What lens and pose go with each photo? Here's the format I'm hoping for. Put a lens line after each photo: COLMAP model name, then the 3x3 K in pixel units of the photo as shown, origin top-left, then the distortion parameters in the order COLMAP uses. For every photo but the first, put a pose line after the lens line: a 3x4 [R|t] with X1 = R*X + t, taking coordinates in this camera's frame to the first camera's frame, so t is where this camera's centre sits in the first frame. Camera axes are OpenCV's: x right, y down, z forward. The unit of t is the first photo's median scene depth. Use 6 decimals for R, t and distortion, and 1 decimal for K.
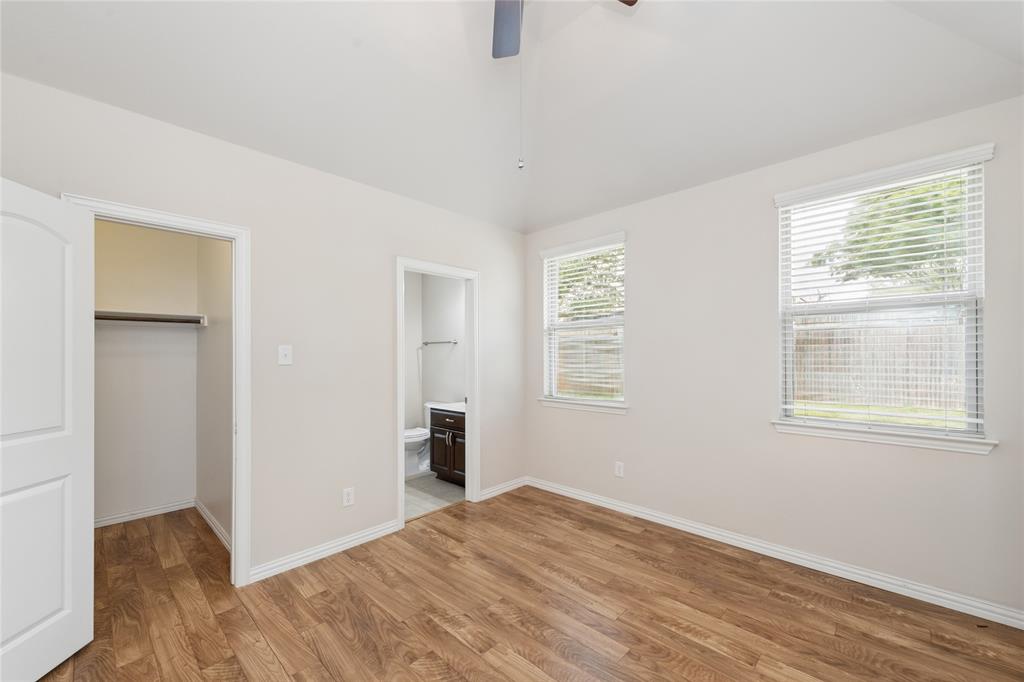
lens RADIAL K [[411.5, 0, 513.5], [0, 411.5, 348.7], [0, 0, 1]] dist [0.003394, -0.001295]
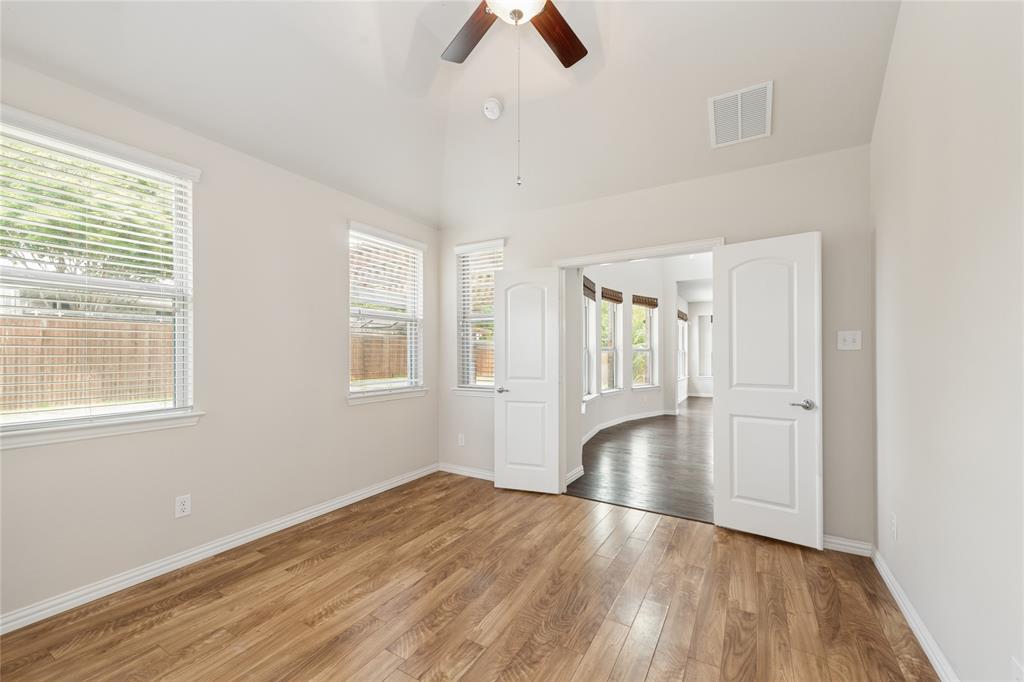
lens RADIAL K [[411.5, 0, 512.5], [0, 411.5, 346.7], [0, 0, 1]] dist [0.003394, -0.001295]
pose [[-0.239080, 0.017227, 0.970847, -0.718899], [-0.013448, 0.999688, -0.021051, 0.040381], [-0.970907, -0.018089, -0.238774, 0.815876]]
